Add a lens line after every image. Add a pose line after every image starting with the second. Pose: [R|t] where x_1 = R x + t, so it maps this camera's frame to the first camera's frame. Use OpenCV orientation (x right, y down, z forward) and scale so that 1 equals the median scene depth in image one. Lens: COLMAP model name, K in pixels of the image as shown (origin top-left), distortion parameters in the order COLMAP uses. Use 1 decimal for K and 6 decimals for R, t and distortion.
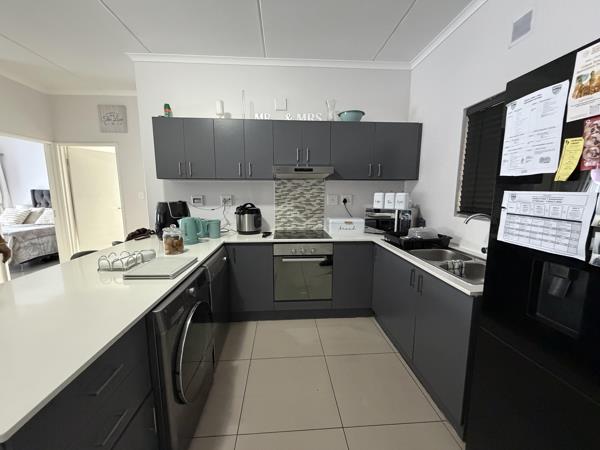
lens RADIAL K [[240.2, 0, 299.9], [0, 240.2, 225.1], [0, 0, 1]] dist [0.003392, 0.000231]
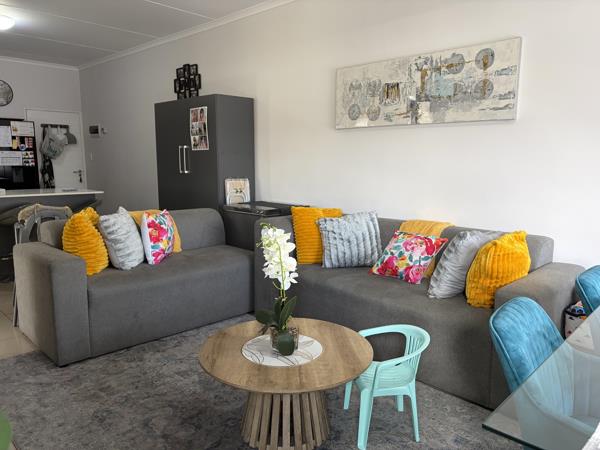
lens RADIAL K [[456.6, 0, 300.9], [0, 456.6, 226.0], [0, 0, 1]] dist [0.010675, 0.002623]
pose [[-0.649102, -0.117746, 0.751533, -2.491607], [0.101993, 0.965557, 0.239369, -0.082182], [-0.753833, 0.232026, -0.614736, 0.713698]]
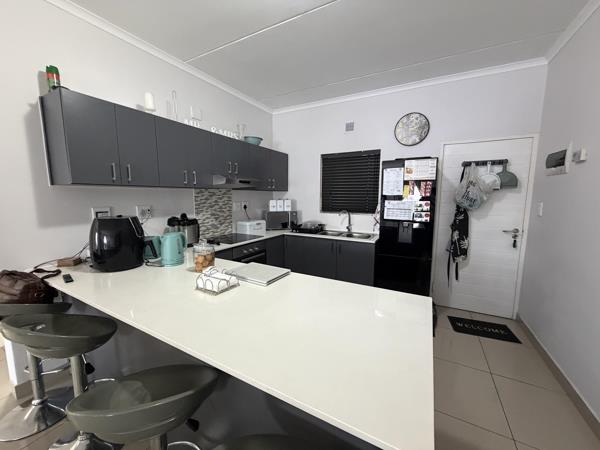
lens RADIAL K [[240.2, 0, 301.5], [0, 240.2, 226.9], [0, 0, 1]] dist [0.003392, 0.000231]
pose [[0.538316, -0.108318, 0.835753, -0.694269], [0.114783, 0.991888, 0.054620, -0.035315], [-0.834890, 0.066528, 0.546382, 0.112290]]
